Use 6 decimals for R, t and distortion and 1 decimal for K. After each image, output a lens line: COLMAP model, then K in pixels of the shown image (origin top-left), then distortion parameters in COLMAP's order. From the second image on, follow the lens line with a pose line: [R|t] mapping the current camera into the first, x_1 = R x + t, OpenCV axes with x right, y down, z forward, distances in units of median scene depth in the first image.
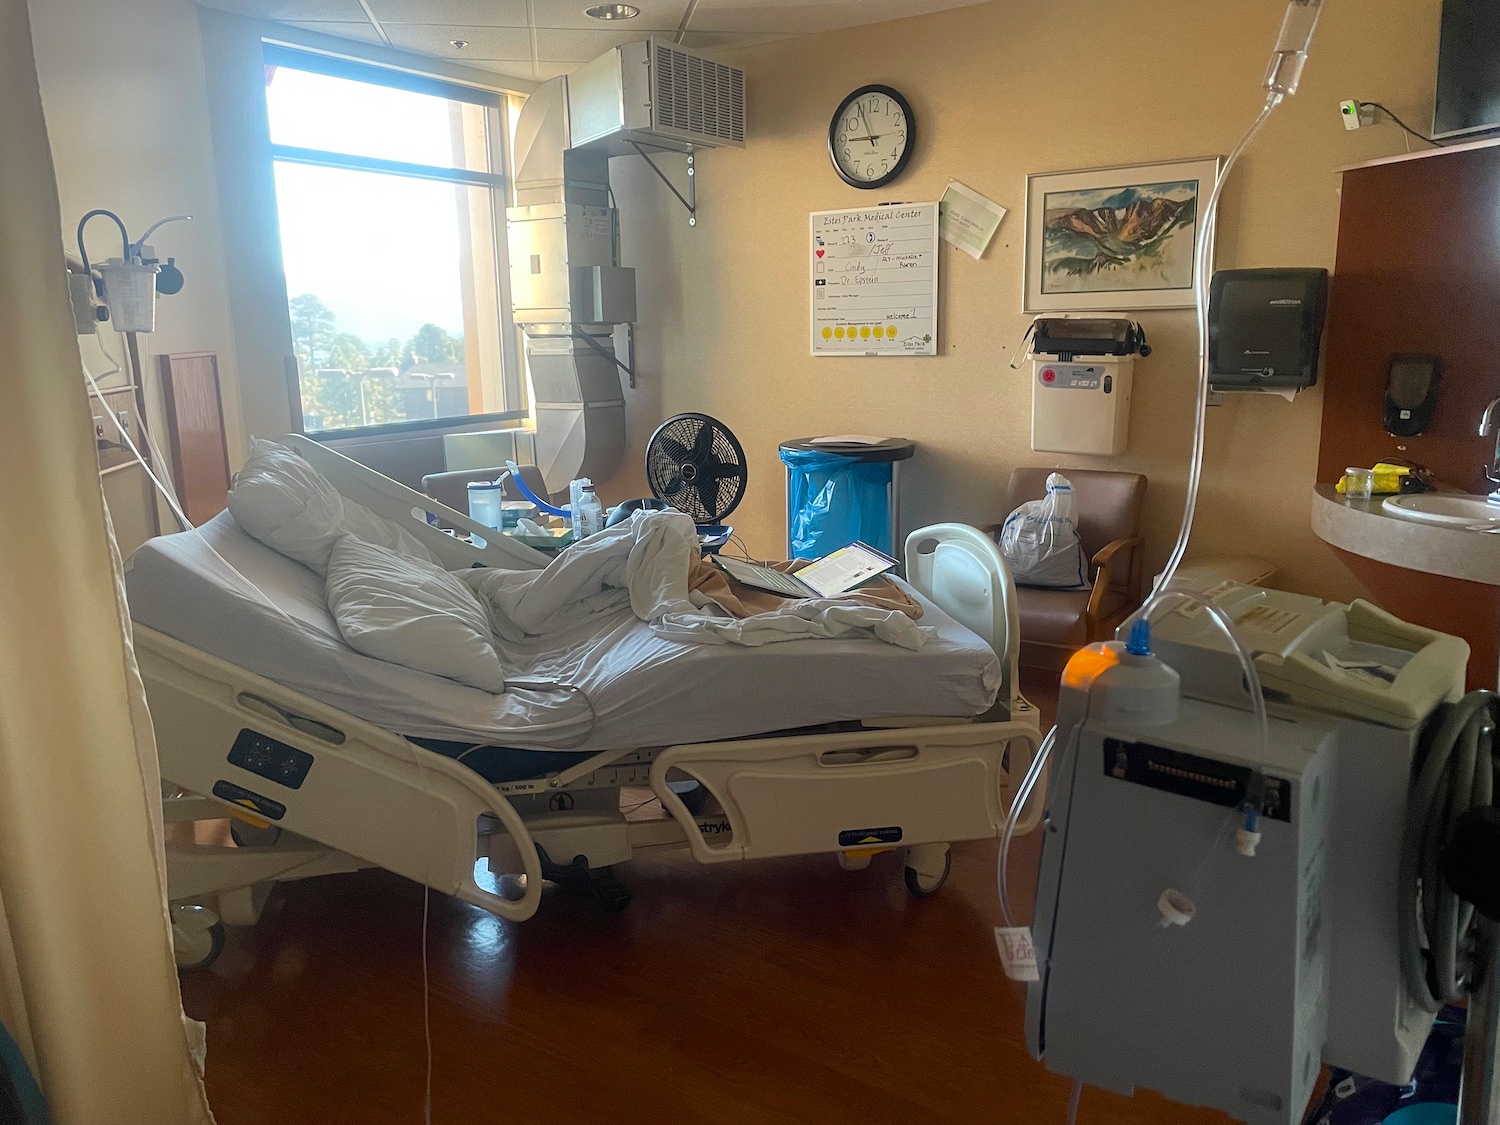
lens RADIAL K [[1144.8, 0, 745.5], [0, 1144.8, 562.0], [0, 0, 1]] dist [0.003959, -0.002907]
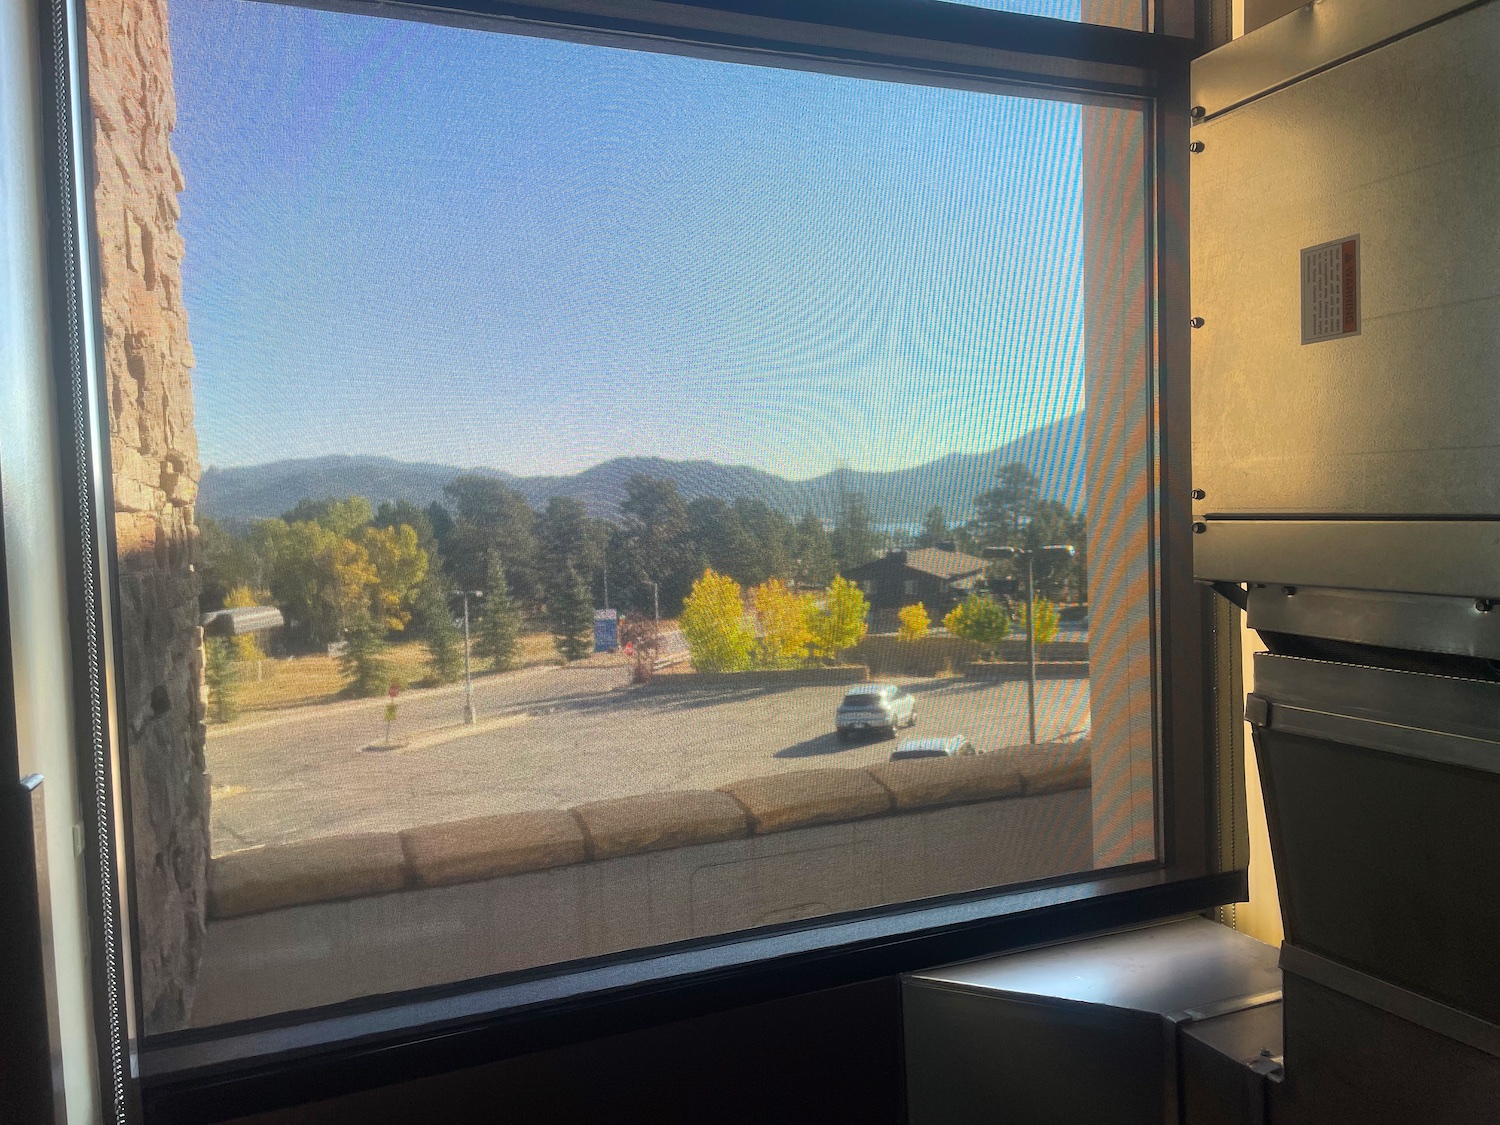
lens RADIAL K [[1144.8, 0, 745.5], [0, 1144.8, 562.0], [0, 0, 1]] dist [0.003959, -0.002907]
pose [[0.830755, 0.009389, -0.556558, -0.151296], [-0.087491, 0.989632, -0.113900, -0.178347], [0.549719, 0.143317, 0.822964, 0.766897]]
